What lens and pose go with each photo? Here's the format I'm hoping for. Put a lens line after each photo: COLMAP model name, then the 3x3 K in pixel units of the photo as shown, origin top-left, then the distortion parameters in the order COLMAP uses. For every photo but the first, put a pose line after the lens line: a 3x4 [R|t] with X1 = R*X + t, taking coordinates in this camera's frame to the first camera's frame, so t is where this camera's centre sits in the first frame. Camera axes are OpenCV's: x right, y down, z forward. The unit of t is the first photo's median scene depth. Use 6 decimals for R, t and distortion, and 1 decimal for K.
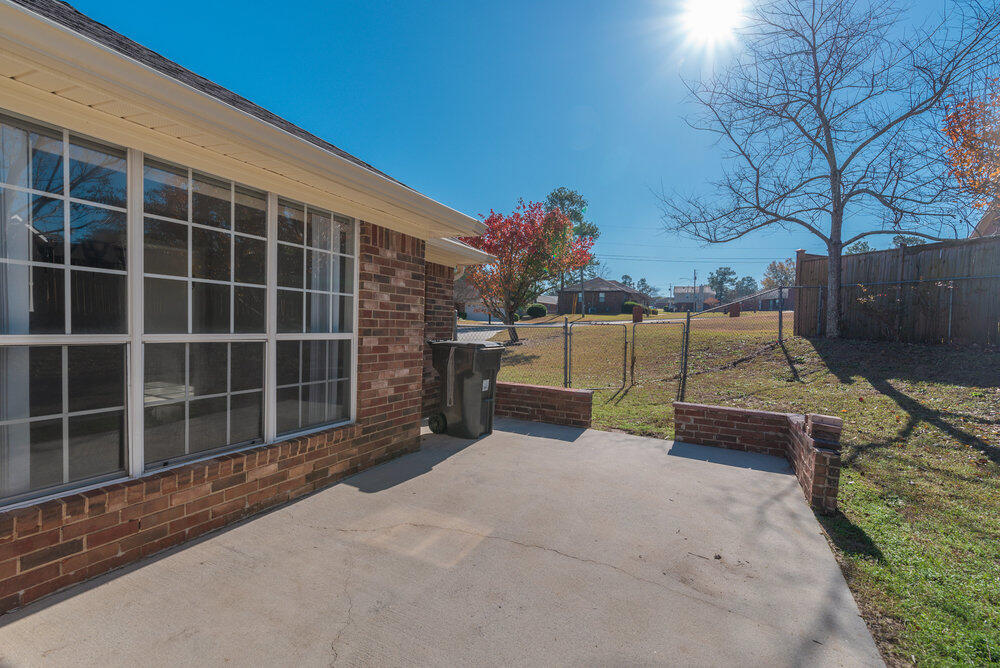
lens RADIAL K [[443.1, 0, 504.2], [0, 443.1, 337.6], [0, 0, 1]] dist [-0.000385, 0.000082]
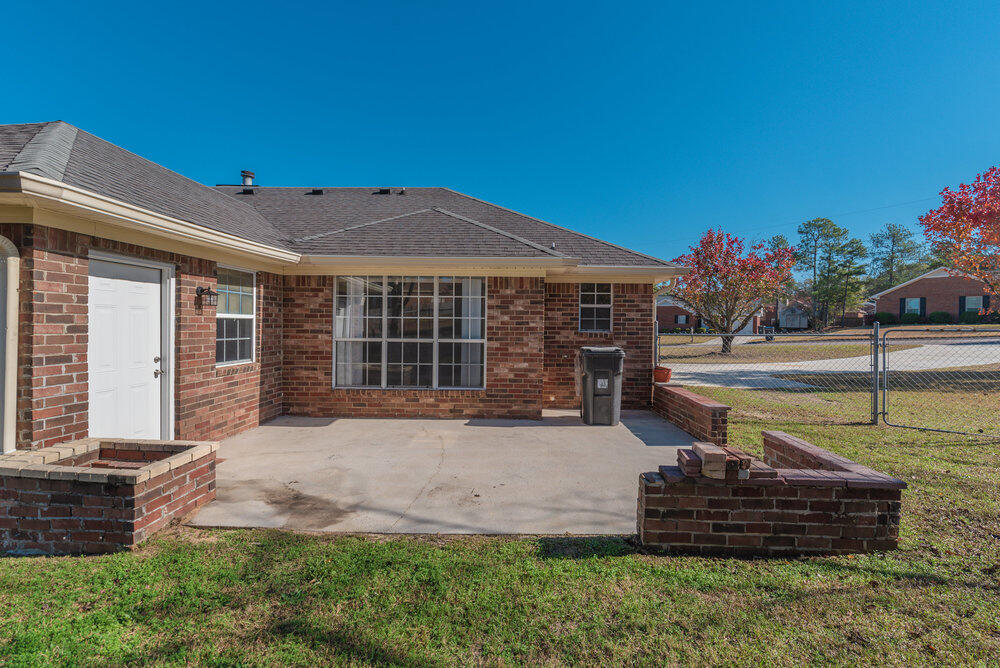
lens RADIAL K [[440.8, 0, 495.0], [0, 440.8, 323.2], [0, 0, 1]] dist [-0.000798, -0.000094]
pose [[0.396177, -0.026884, -0.917781, 1.302115], [-0.023184, 0.998960, -0.039270, -0.006065], [0.917882, 0.036836, 0.395141, 0.331389]]
